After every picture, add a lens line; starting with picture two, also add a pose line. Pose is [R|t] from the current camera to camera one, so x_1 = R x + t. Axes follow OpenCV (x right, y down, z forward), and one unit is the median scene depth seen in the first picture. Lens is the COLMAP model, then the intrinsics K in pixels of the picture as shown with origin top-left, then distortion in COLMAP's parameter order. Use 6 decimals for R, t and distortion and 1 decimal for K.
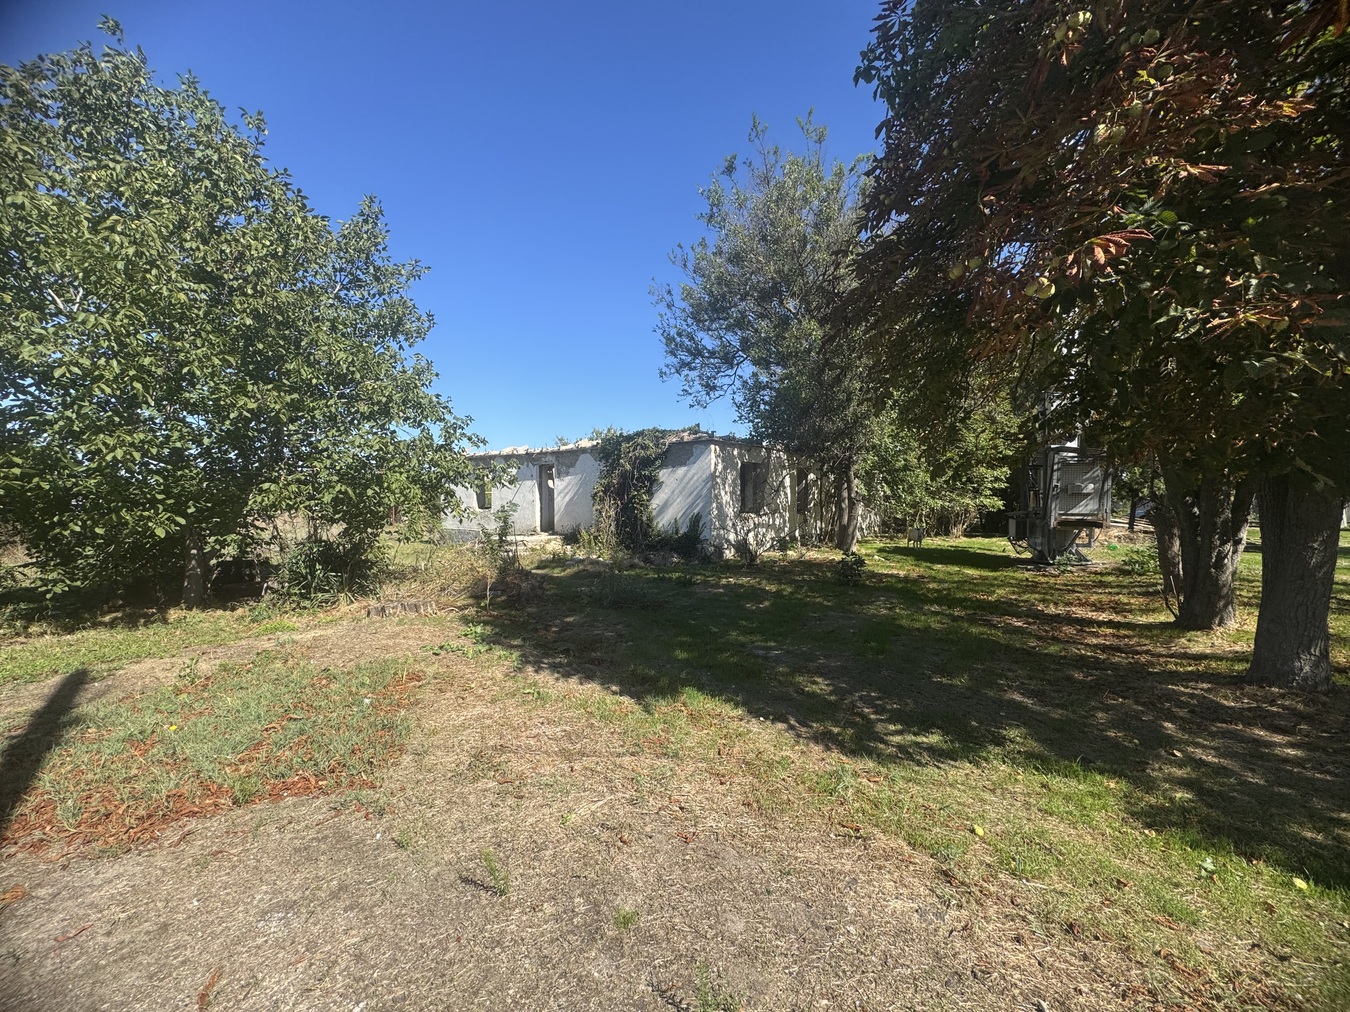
lens RADIAL K [[536.7, 0, 672.2], [0, 536.7, 505.8], [0, 0, 1]] dist [-0.001145, 0.000385]
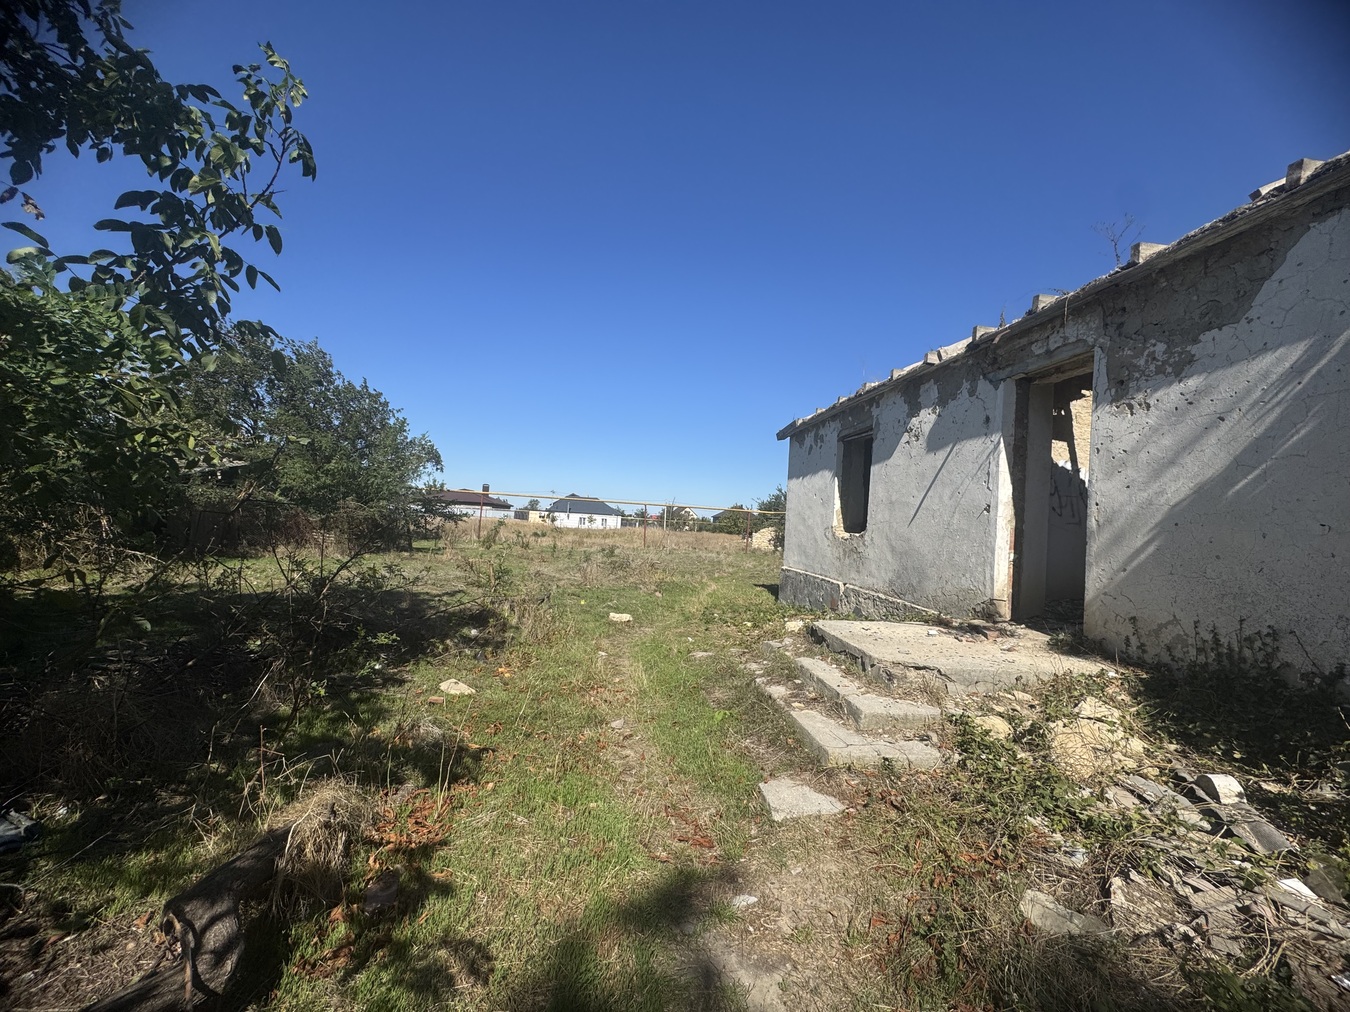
lens RADIAL K [[536.7, 0, 668.8], [0, 536.7, 509.5], [0, 0, 1]] dist [-0.001145, 0.000385]
pose [[0.688283, 0.020250, -0.725160, -0.173217], [-0.063246, 0.997479, -0.032176, 0.012117], [0.722680, 0.068010, 0.687828, 0.697647]]
